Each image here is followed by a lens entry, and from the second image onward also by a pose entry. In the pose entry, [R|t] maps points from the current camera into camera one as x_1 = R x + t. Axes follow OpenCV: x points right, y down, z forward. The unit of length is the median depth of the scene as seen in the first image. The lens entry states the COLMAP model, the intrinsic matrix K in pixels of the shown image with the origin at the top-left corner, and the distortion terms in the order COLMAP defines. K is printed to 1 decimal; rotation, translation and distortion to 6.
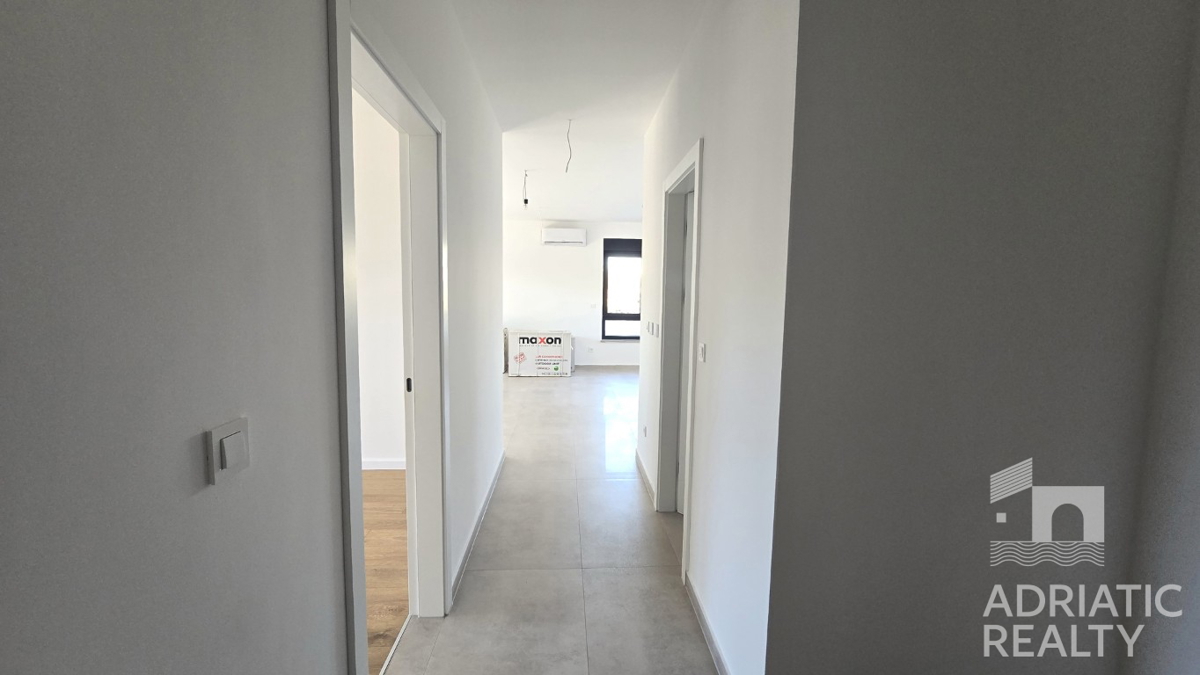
lens RADIAL K [[505.3, 0, 599.7], [0, 505.3, 335.0], [0, 0, 1]] dist [-0.018915, 0.001417]
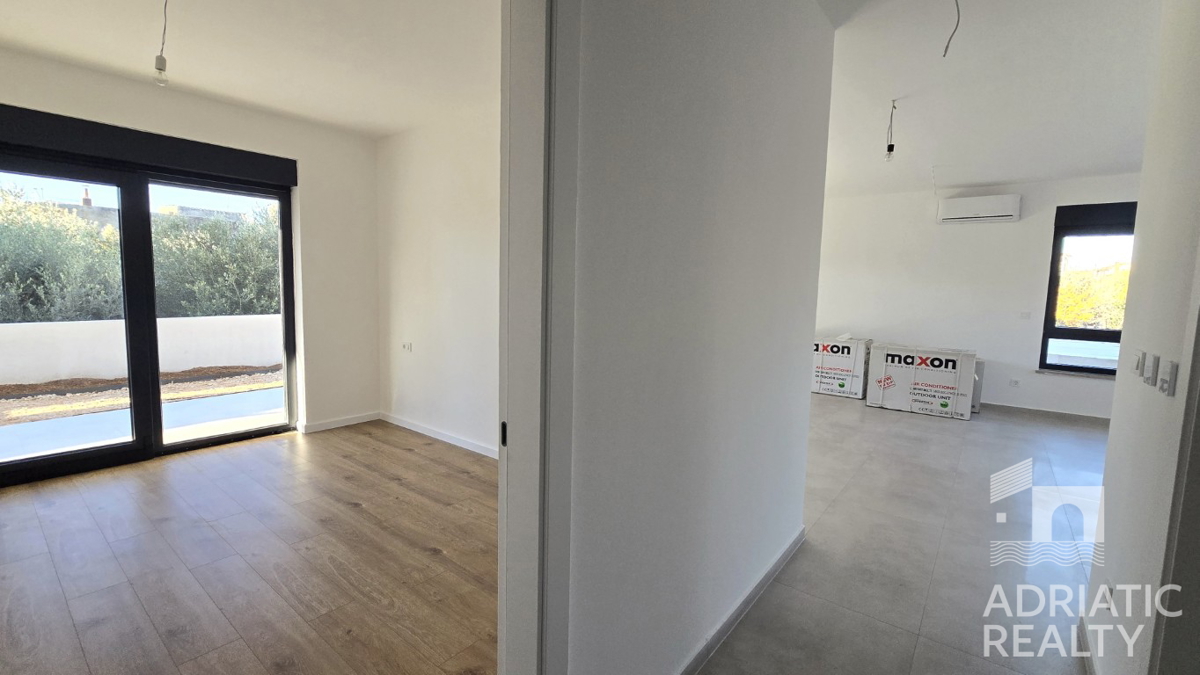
lens RADIAL K [[505.3, 0, 602.2], [0, 505.3, 337.6], [0, 0, 1]] dist [-0.018915, 0.001417]
pose [[0.736948, 0.068081, -0.672512, 0.020831], [-0.068649, 0.997309, 0.025735, -0.008811], [0.672454, 0.027202, 0.739639, 0.198374]]
